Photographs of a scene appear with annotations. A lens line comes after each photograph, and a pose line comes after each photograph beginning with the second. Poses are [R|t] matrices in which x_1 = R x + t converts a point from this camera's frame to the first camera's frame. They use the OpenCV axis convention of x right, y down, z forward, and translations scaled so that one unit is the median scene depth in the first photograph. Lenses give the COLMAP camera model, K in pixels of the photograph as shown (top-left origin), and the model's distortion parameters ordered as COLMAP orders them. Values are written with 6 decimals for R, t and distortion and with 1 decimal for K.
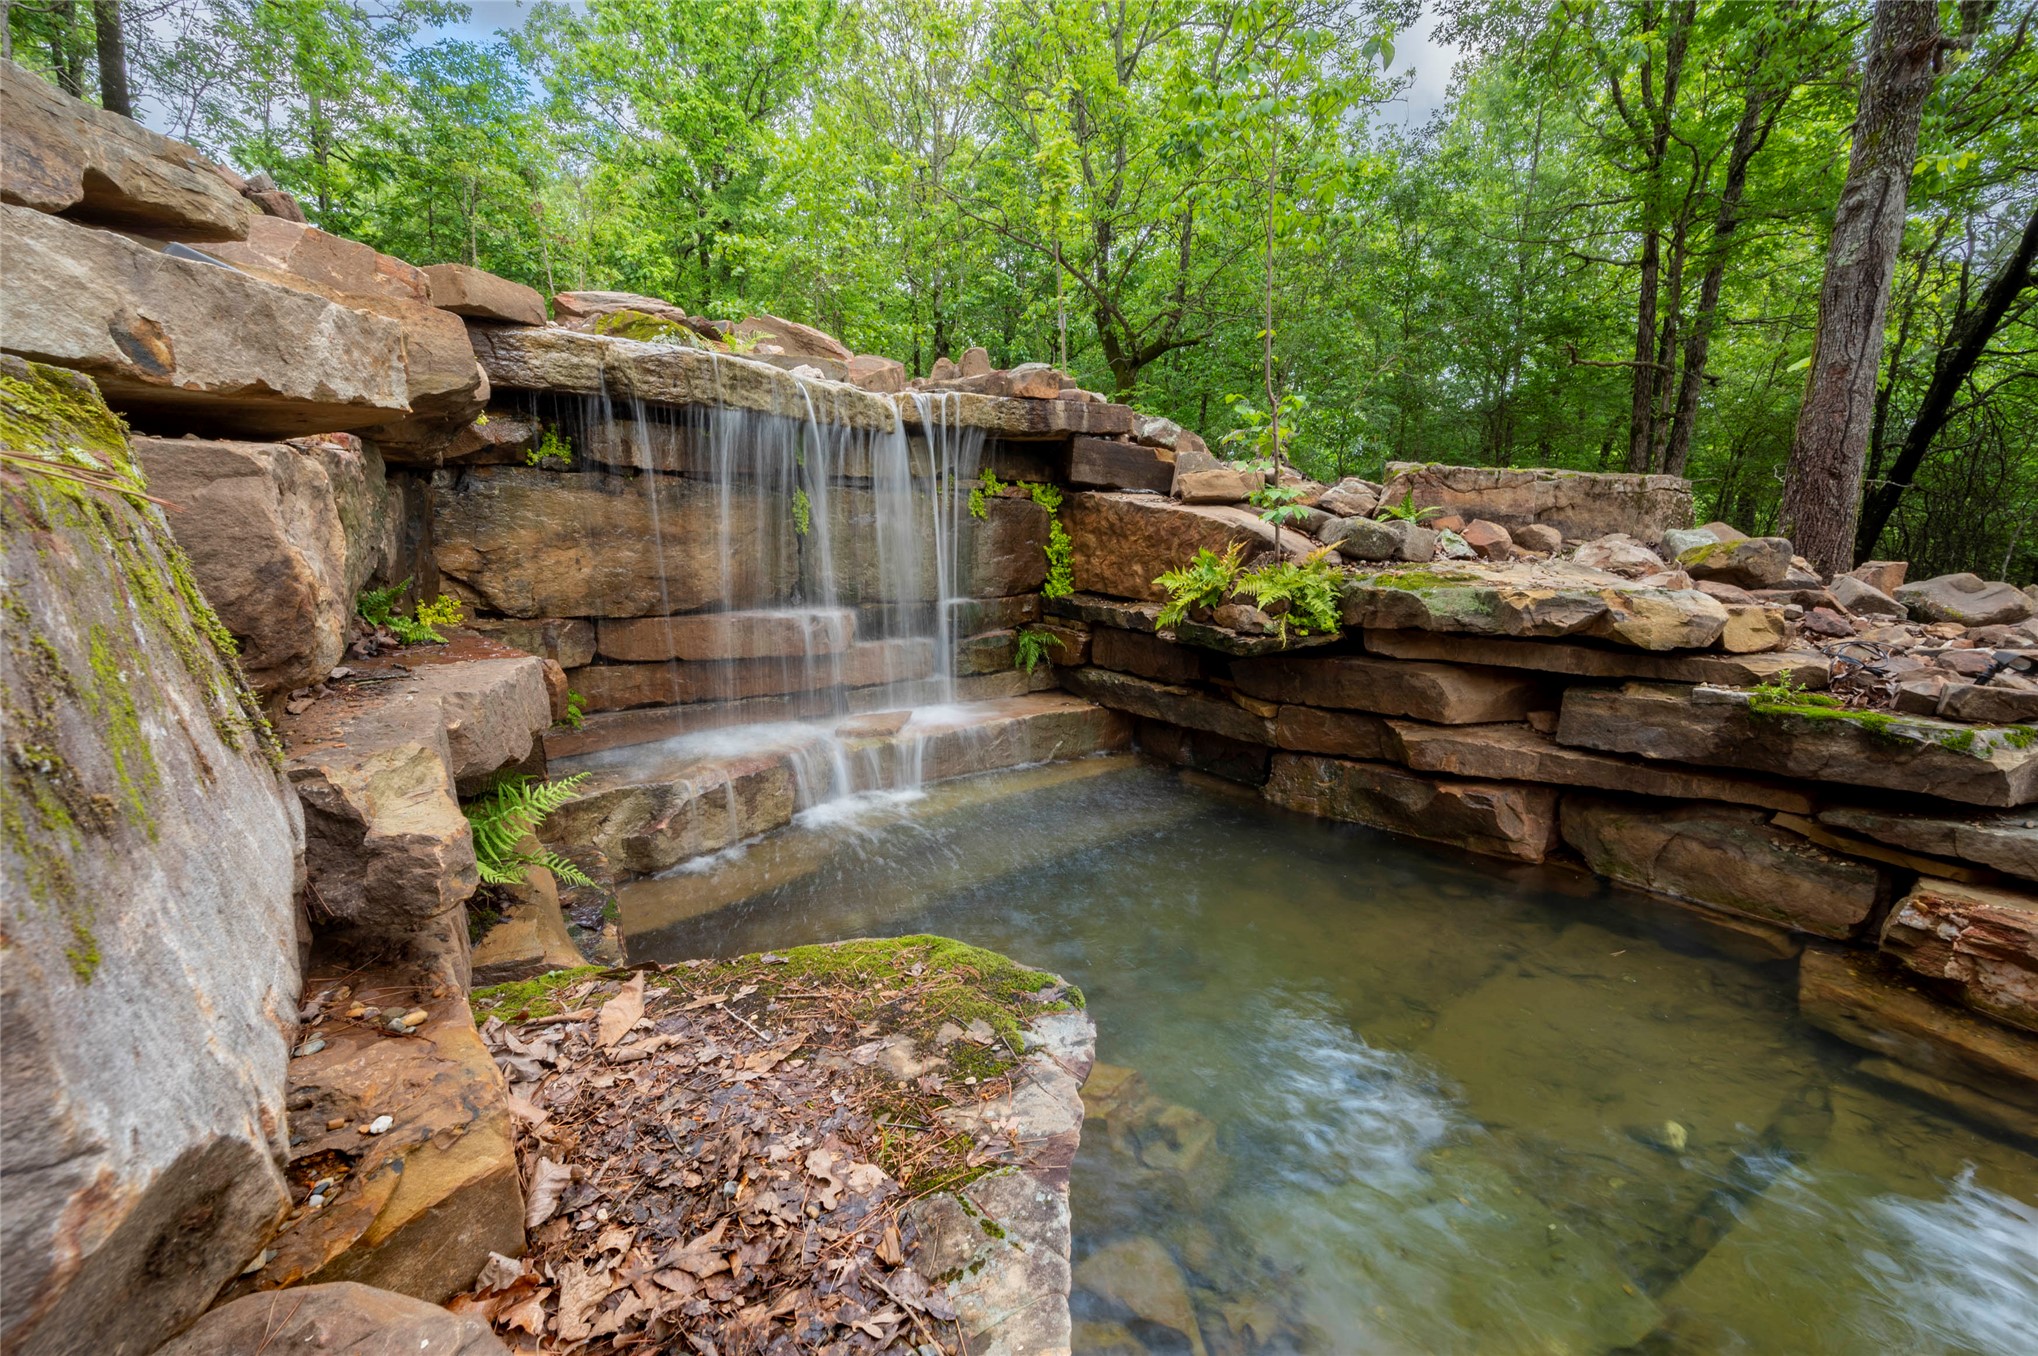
lens RADIAL K [[812.5, 0, 1021.5], [0, 812.5, 683.3], [0, 0, 1]] dist [-0.002160, 0.000682]
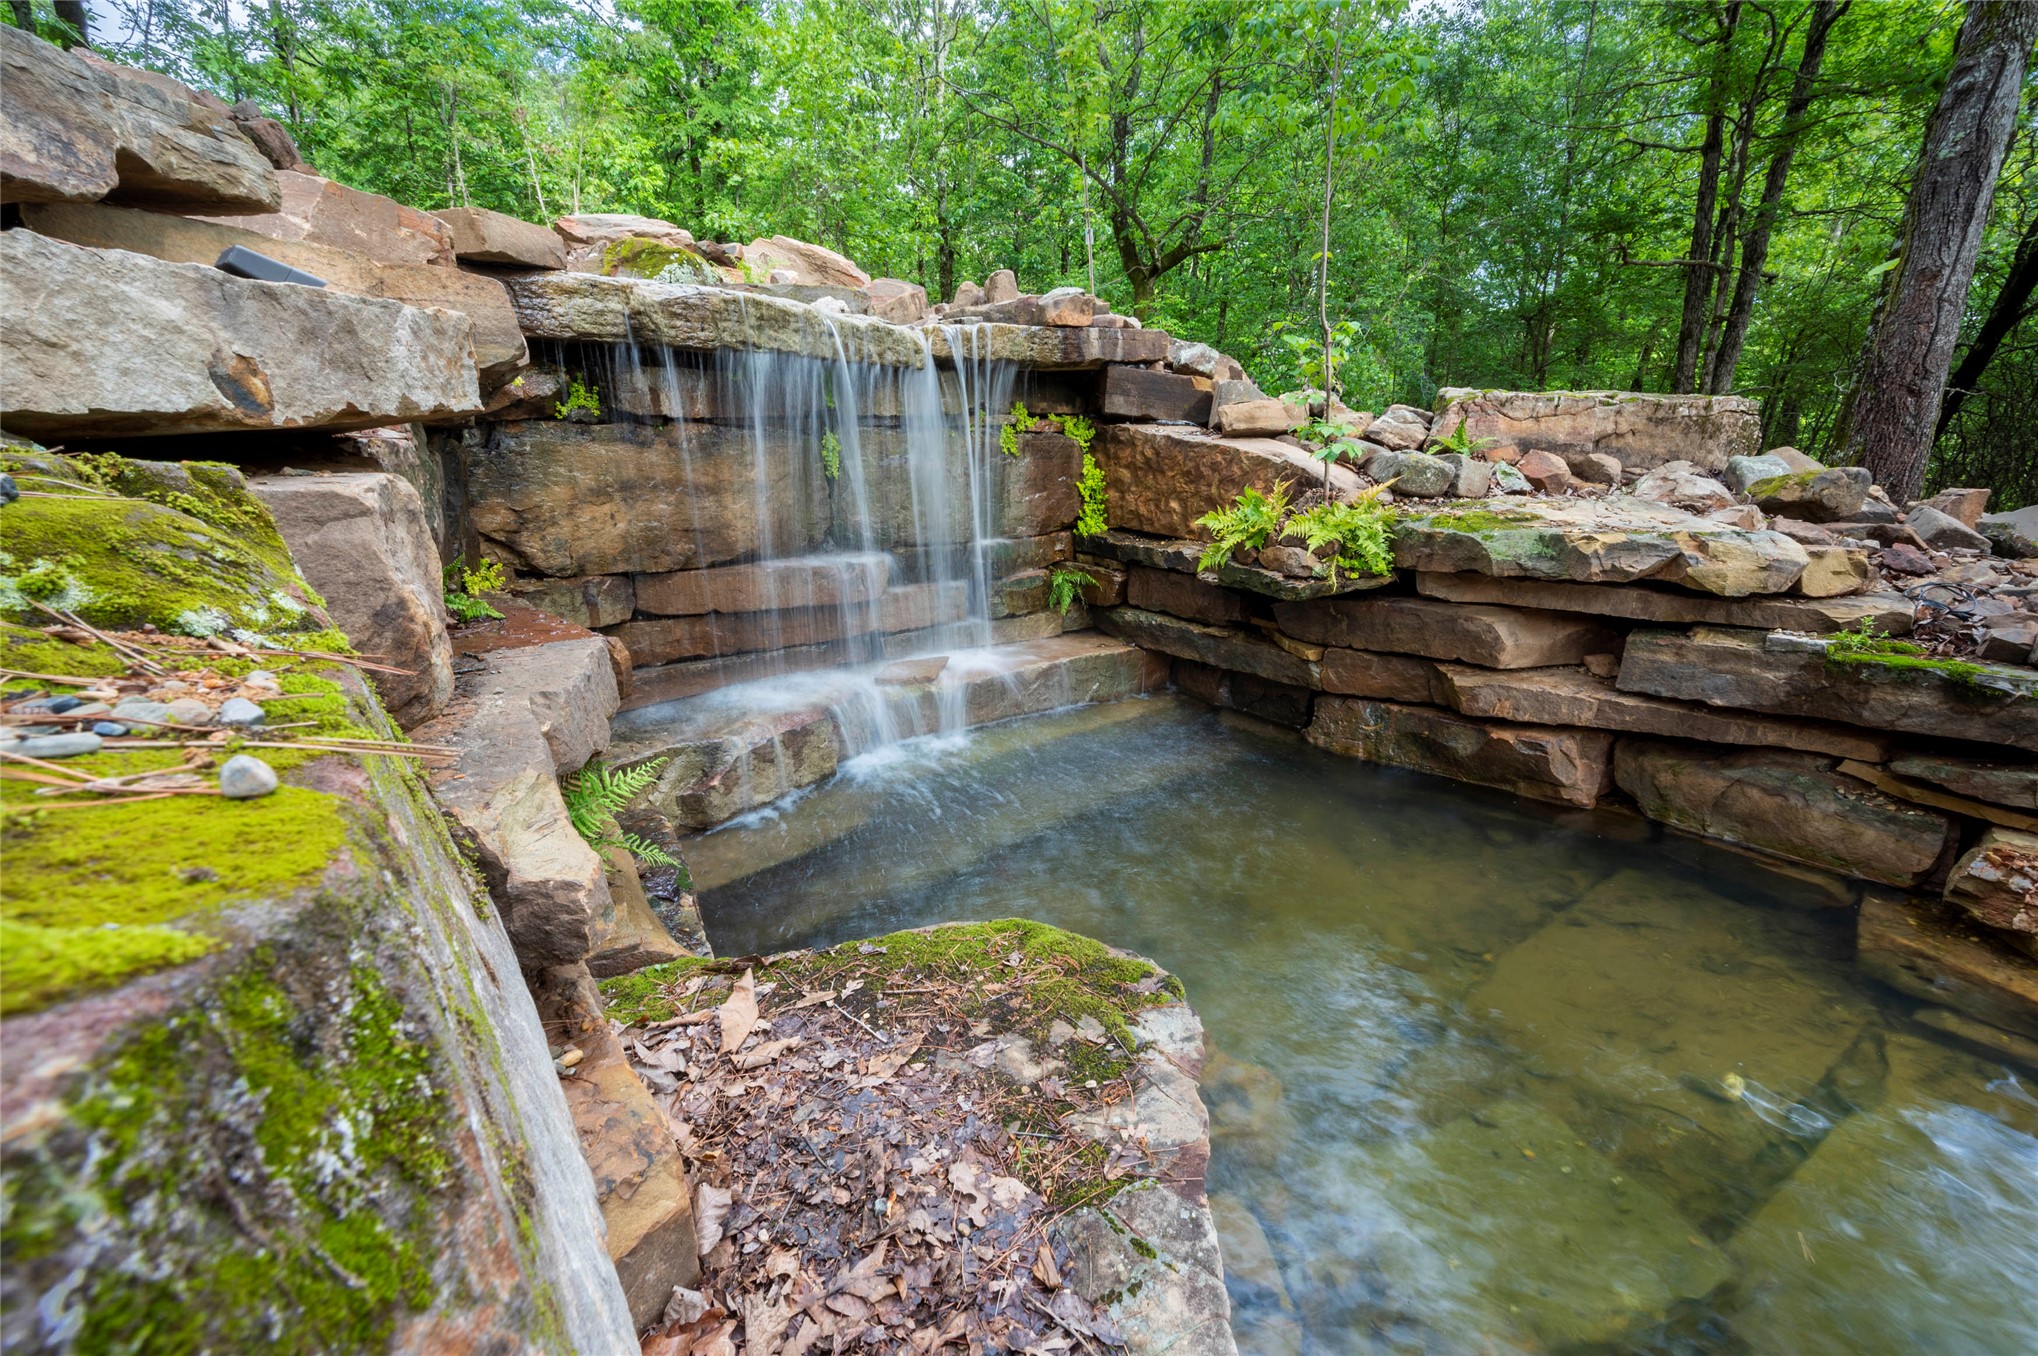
lens RADIAL K [[812.5, 0, 1019.6], [0, 812.5, 684.7], [0, 0, 1]] dist [-0.002160, 0.000682]
pose [[0.999760, -0.014924, -0.016054, -0.039158], [0.016433, 0.995012, 0.098392, -0.033532], [0.014505, -0.098633, 0.995018, 0.010736]]
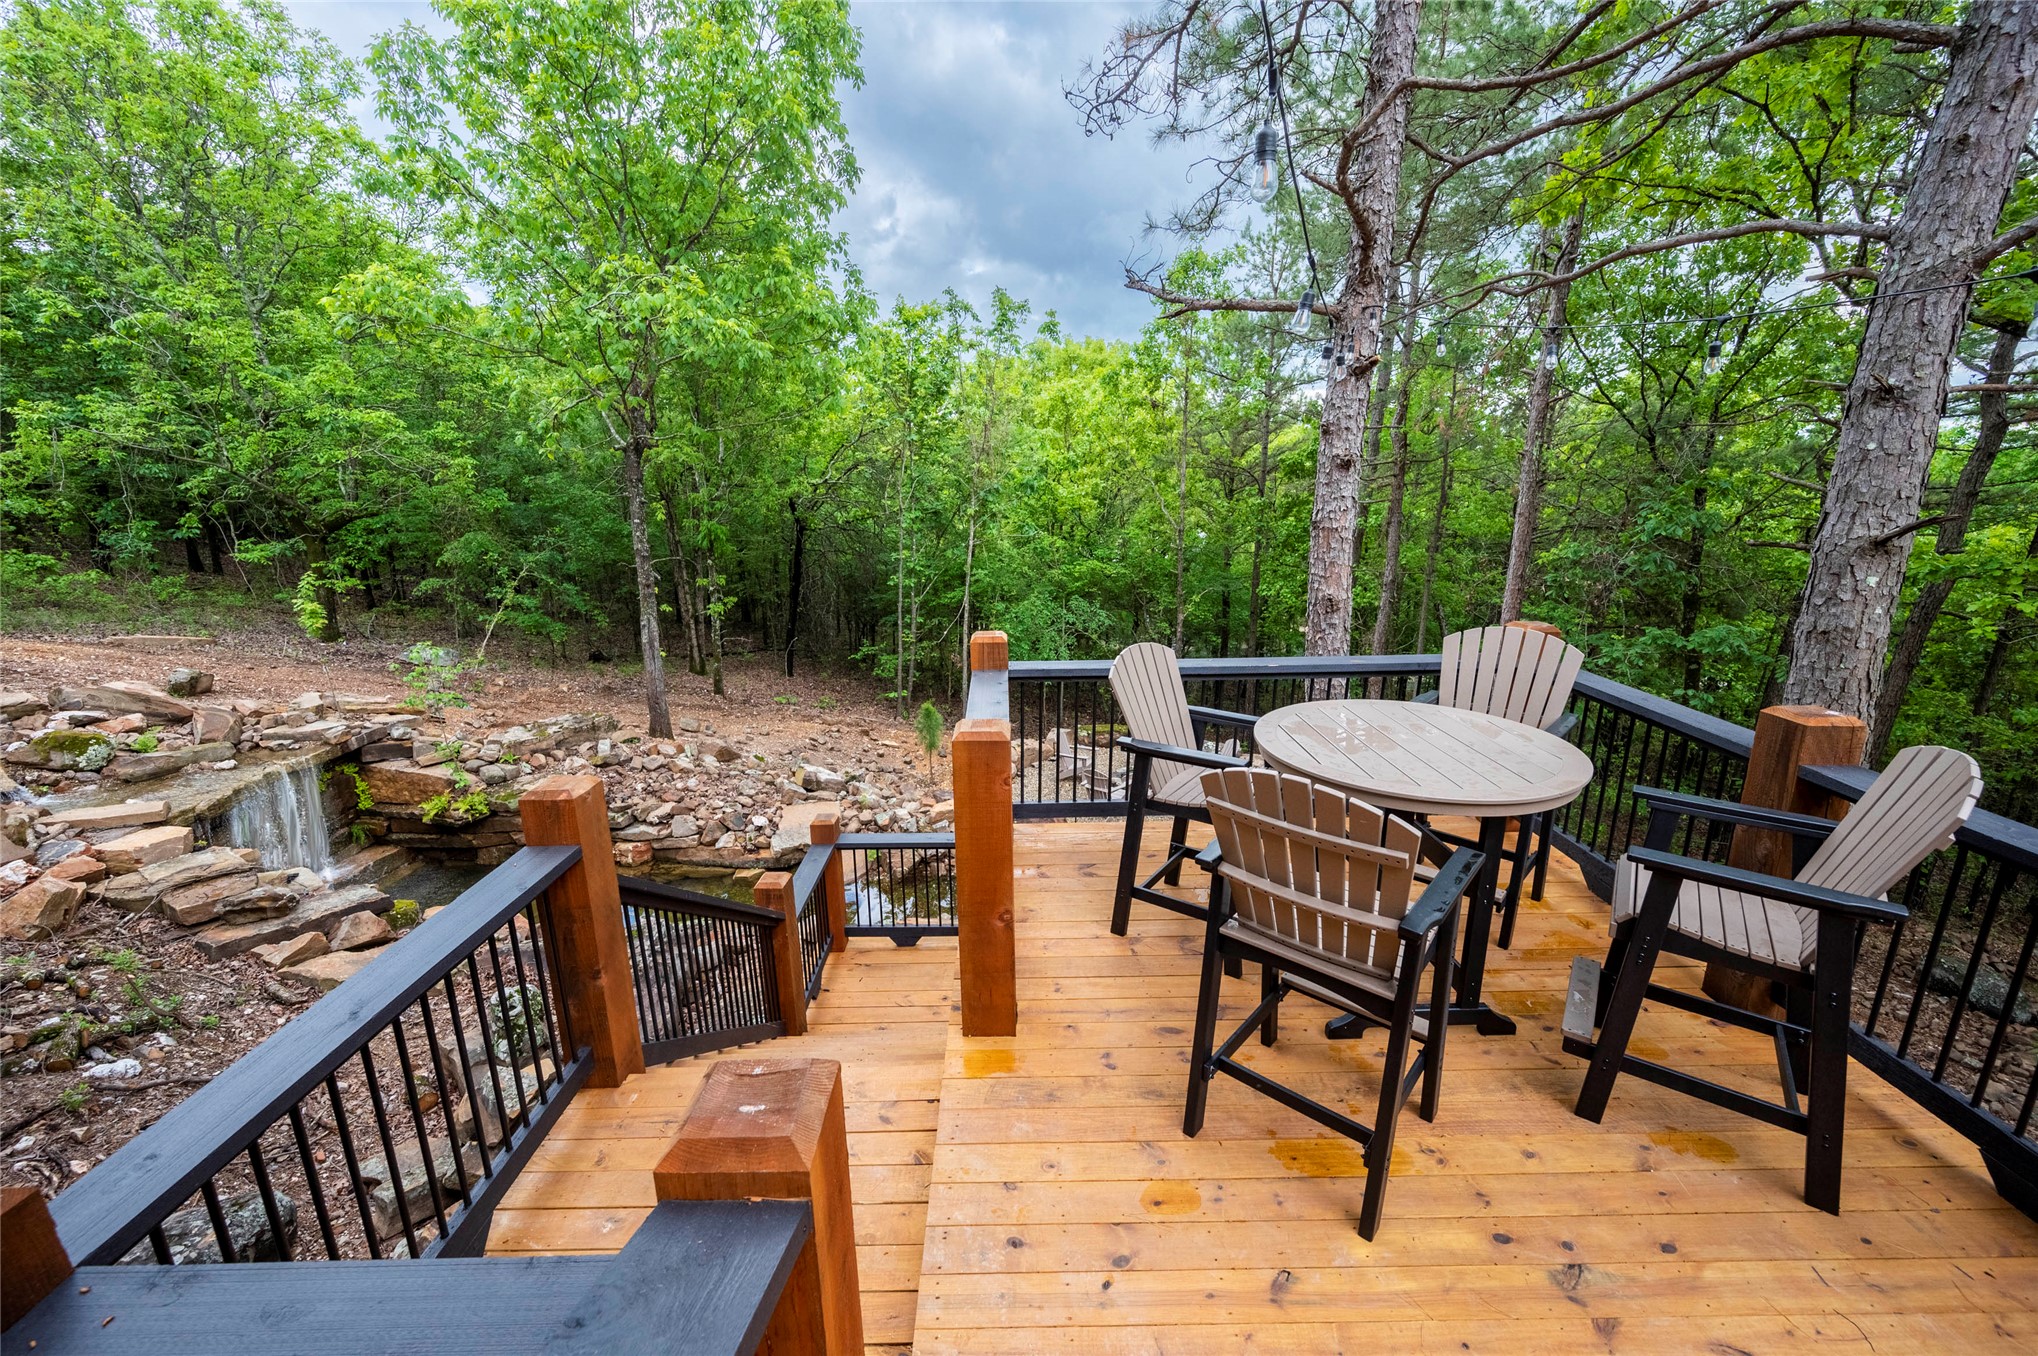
lens RADIAL K [[812.5, 0, 1027.8], [0, 812.5, 670.9], [0, 0, 1]] dist [-0.002160, 0.000682]
pose [[0.640158, -0.185410, 0.745534, -0.581331], [0.144372, 0.982184, 0.120297, -0.711592], [-0.754556, 0.030625, 0.655521, -2.895349]]
